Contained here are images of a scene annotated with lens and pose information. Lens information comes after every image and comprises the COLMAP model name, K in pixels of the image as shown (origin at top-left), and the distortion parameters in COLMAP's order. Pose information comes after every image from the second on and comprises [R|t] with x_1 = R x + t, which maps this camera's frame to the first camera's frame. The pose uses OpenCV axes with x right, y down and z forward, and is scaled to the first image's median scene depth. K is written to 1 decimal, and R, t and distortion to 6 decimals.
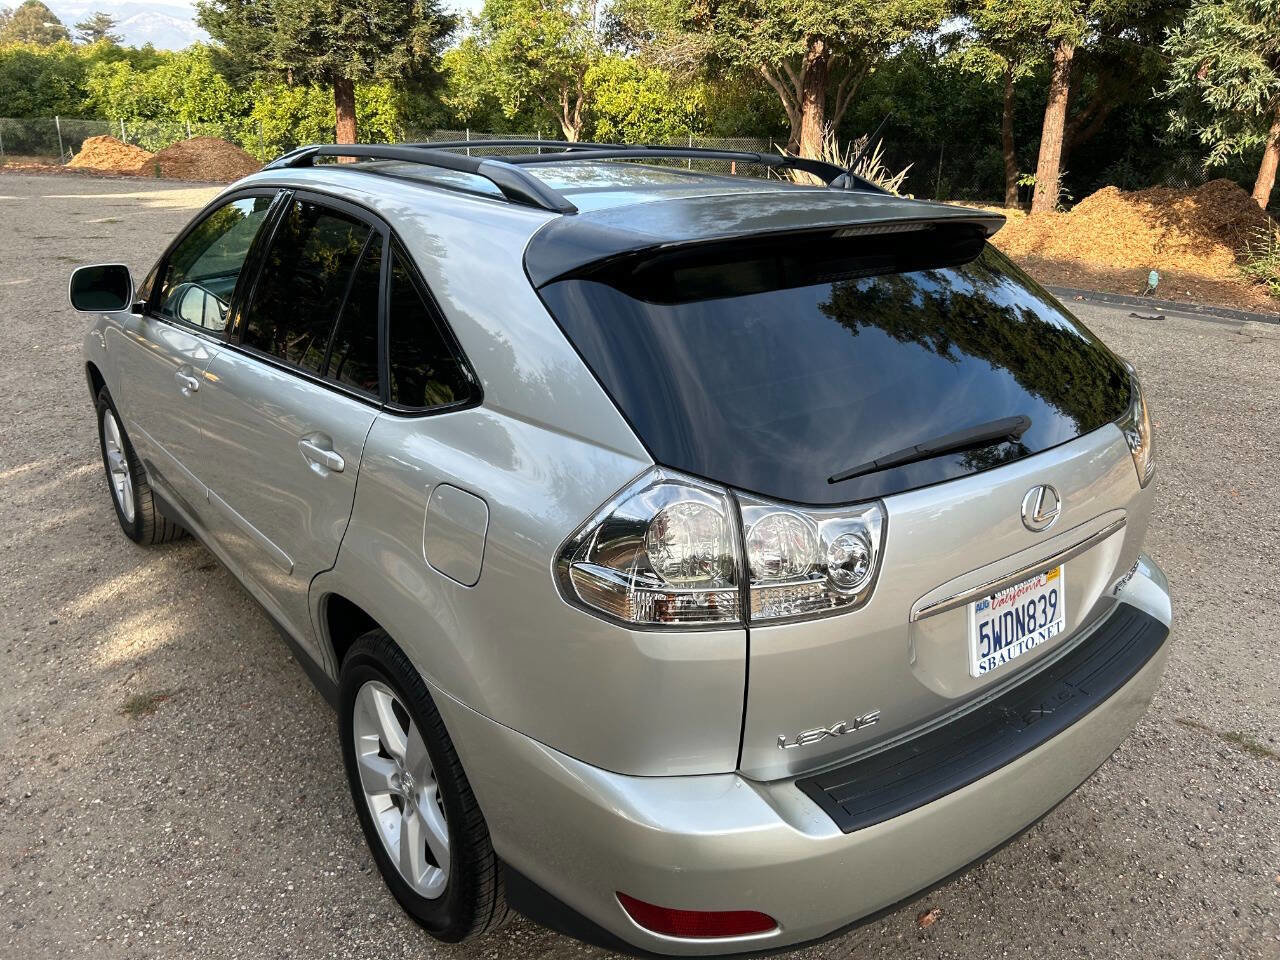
lens RADIAL K [[971.8, 0, 646.9], [0, 971.8, 471.0], [0, 0, 1]] dist [0.053294, -0.064454]
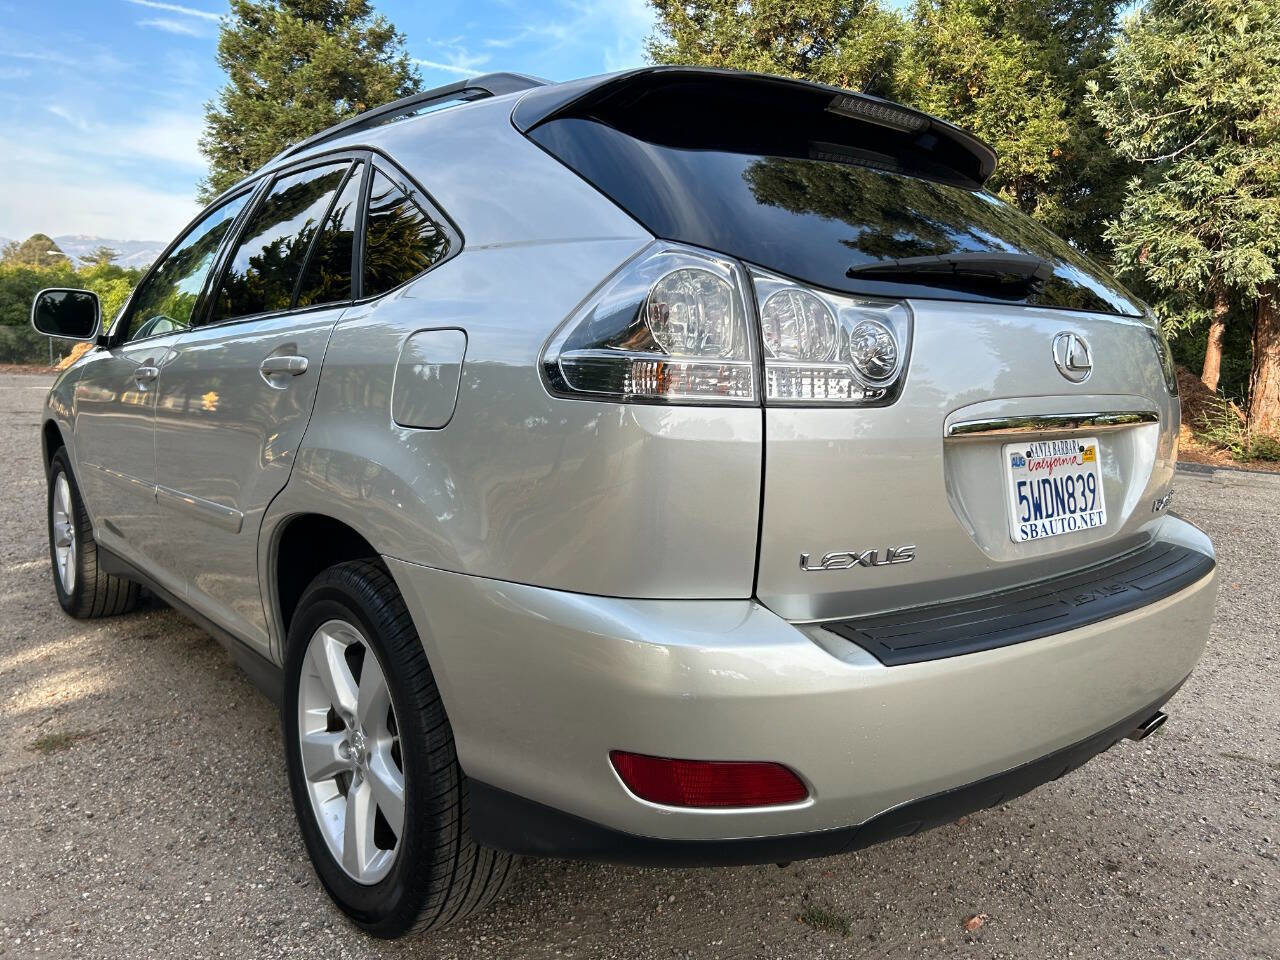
lens RADIAL K [[971.8, 0, 648.5], [0, 971.8, 477.8], [0, 0, 1]] dist [0.053294, -0.064454]
pose [[0.999606, 0.000161, 0.028077, -0.004298], [0.005808, 0.977165, -0.212402, 0.073318], [-0.027470, 0.212481, 0.976779, 0.030066]]
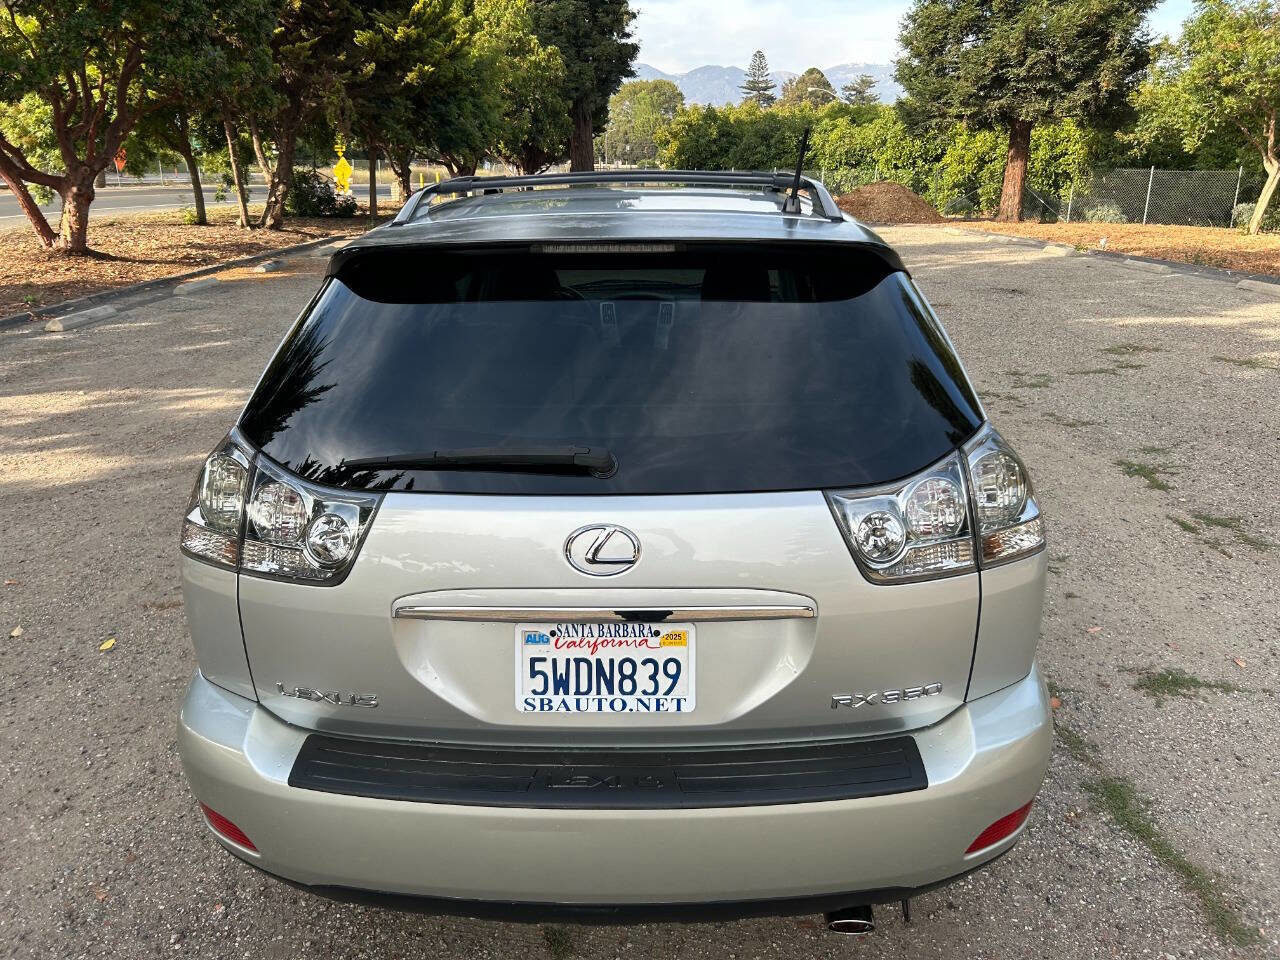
lens RADIAL K [[971.8, 0, 639.4], [0, 971.8, 464.1], [0, 0, 1]] dist [0.053294, -0.064454]
pose [[0.768544, 0.161024, -0.619202, 0.209828], [-0.189978, 0.981595, 0.019467, -0.013907], [0.610940, 0.102673, 0.784990, 0.065814]]
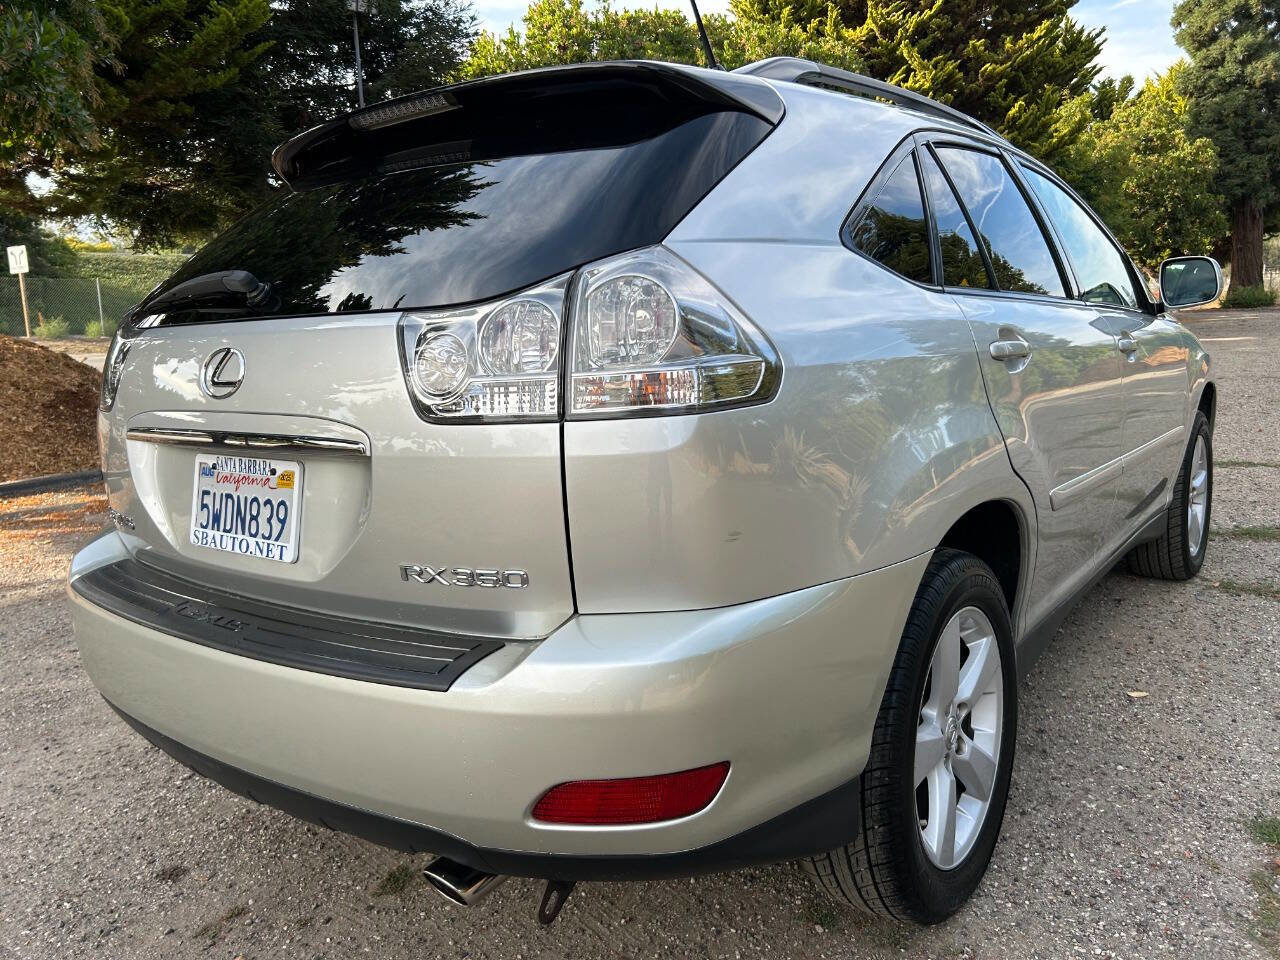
lens RADIAL K [[971.8, 0, 636.8], [0, 971.8, 470.6], [0, 0, 1]] dist [0.053294, -0.064454]
pose [[0.236277, 0.119006, -0.964371, 0.292128], [-0.272157, 0.960853, 0.051892, -0.005441], [0.932794, 0.250199, 0.259416, 0.245951]]
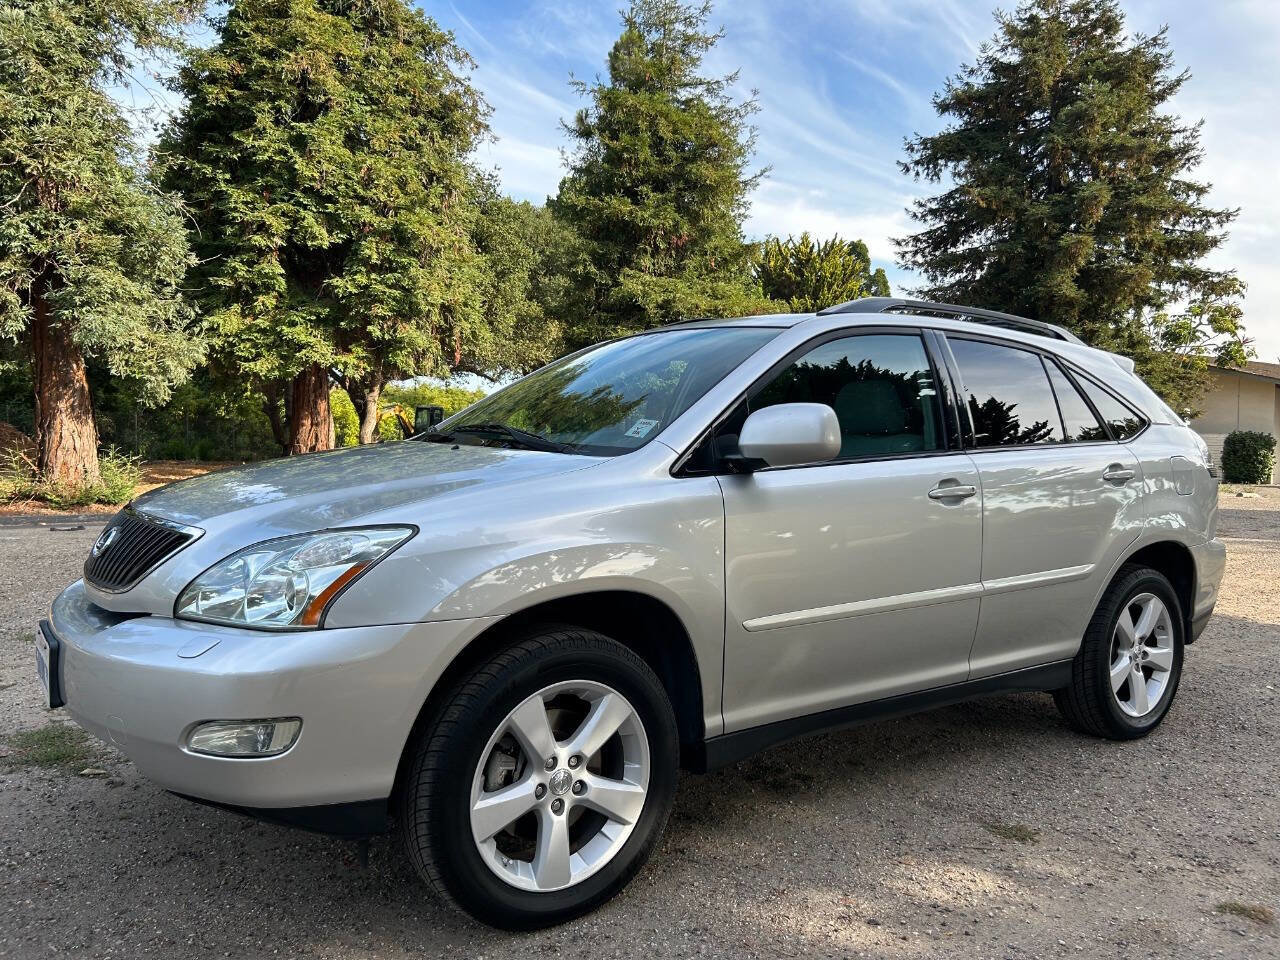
lens RADIAL K [[971.8, 0, 636.1], [0, 971.8, 472.6], [0, 0, 1]] dist [0.053294, -0.064454]
pose [[0.036375, -0.058895, 0.997601, -0.545971], [0.304901, 0.951318, 0.045045, -0.093684], [-0.951689, 0.302531, 0.052562, 0.444617]]
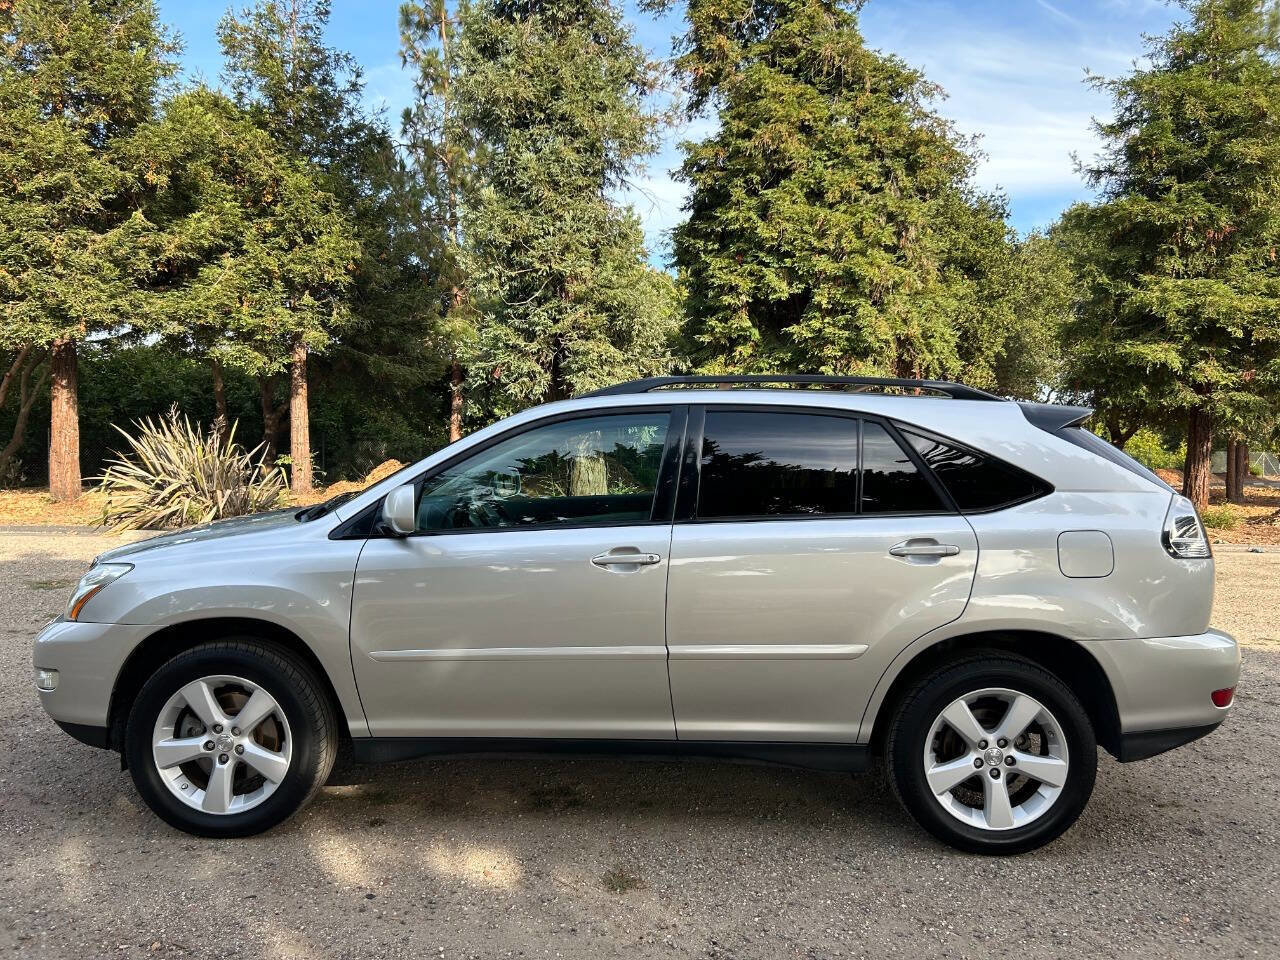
lens RADIAL K [[971.8, 0, 633.7], [0, 971.8, 477.7], [0, 0, 1]] dist [0.053294, -0.064454]
pose [[0.641576, -0.040348, 0.765998, -0.476778], [0.253439, 0.953684, -0.162038, 0.001105], [-0.723981, 0.298093, 0.622086, 0.083970]]
